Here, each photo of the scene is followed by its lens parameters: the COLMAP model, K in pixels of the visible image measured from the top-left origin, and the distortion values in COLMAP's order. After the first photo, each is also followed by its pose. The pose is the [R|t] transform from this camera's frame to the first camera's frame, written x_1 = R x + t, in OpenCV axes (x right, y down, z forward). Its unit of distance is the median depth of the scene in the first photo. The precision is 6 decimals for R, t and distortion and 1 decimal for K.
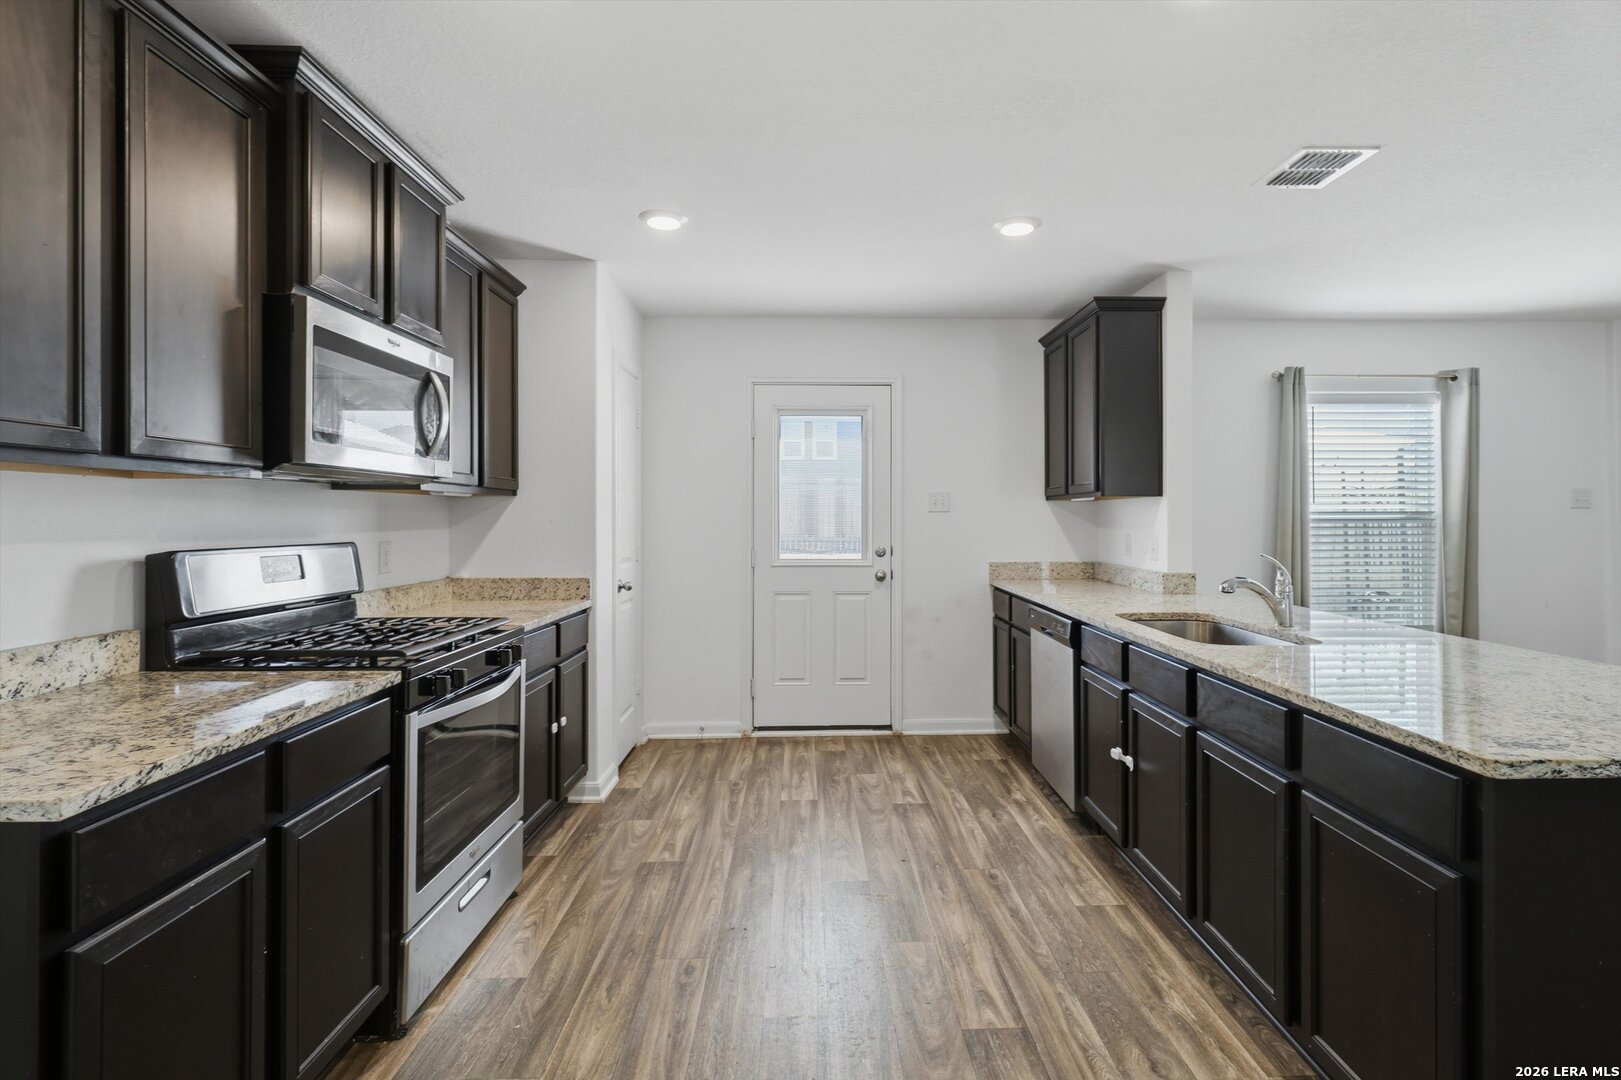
lens RADIAL K [[762.4, 0, 829.2], [0, 762.4, 516.3], [0, 0, 1]] dist [0.018195, -0.000111]
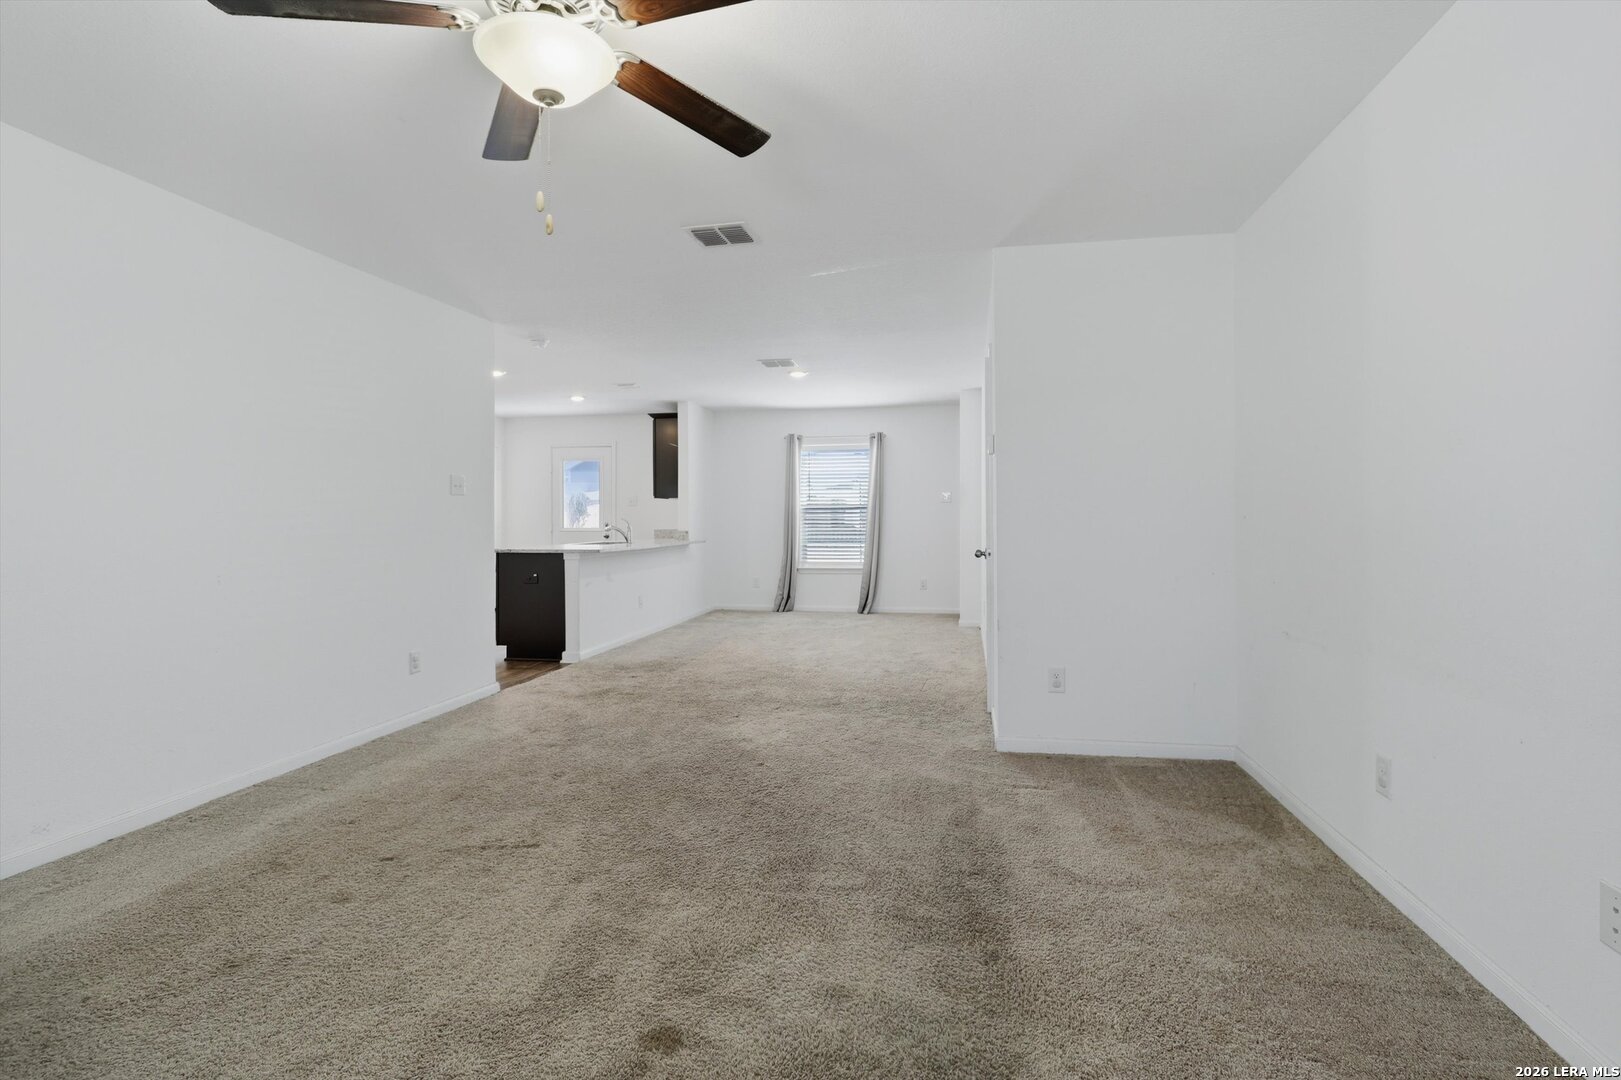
lens RADIAL K [[753.9, 0, 830.0], [0, 753.9, 515.8], [0, 0, 1]] dist [0.000073, -0.000096]
pose [[0.979643, -0.002584, -0.200733, 1.437378], [0.002812, 0.999996, 0.000853, 0.029752], [0.200730, -0.001400, 0.979646, -1.234567]]
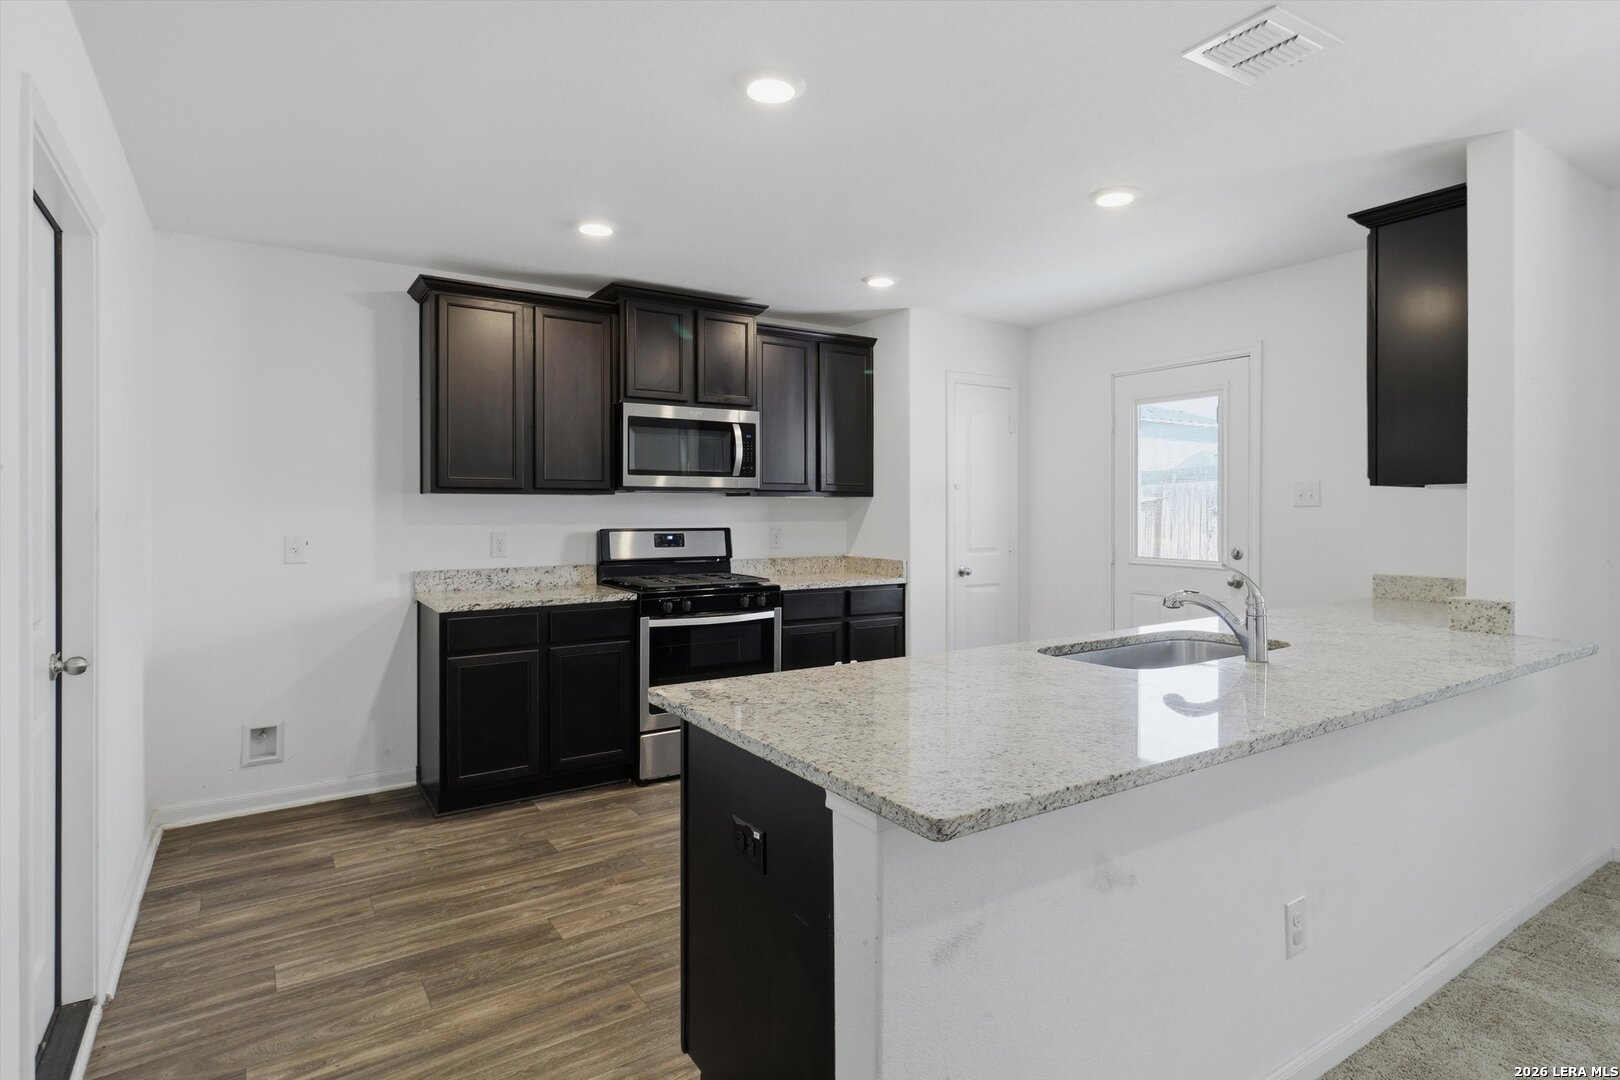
lens RADIAL K [[848.9, 0, 847.8], [0, 848.9, 511.4], [0, 0, 1]] dist [0.003266, 0.000116]
pose [[0.543675, 0.000595, -0.839295, 0.811972], [0.003331, 0.999990, 0.002867, -0.005553], [0.839289, -0.004354, 0.543668, 0.154932]]
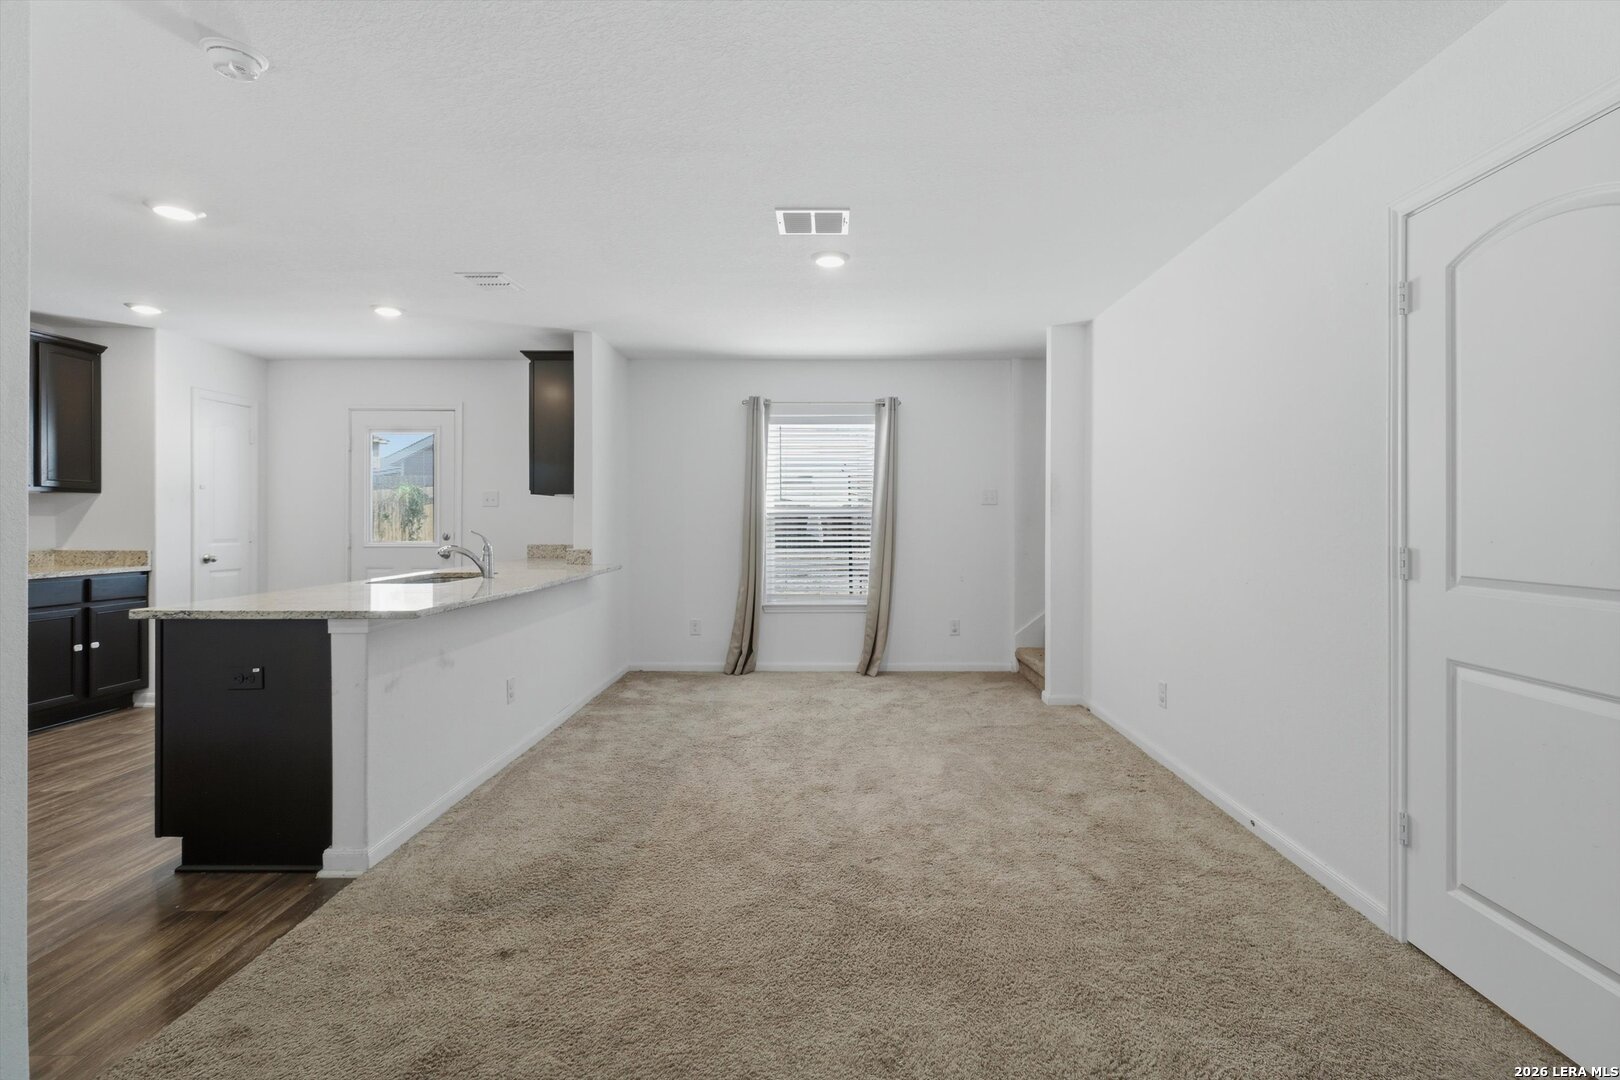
lens RADIAL K [[753.5, 0, 829.5], [0, 753.5, 515.8], [0, 0, 1]] dist [0.000073, -0.000096]
pose [[0.999594, 0.001438, -0.028454, 0.997250], [-0.001455, 0.999999, -0.000561, 0.014033], [0.028453, 0.000603, 0.999595, -0.374843]]
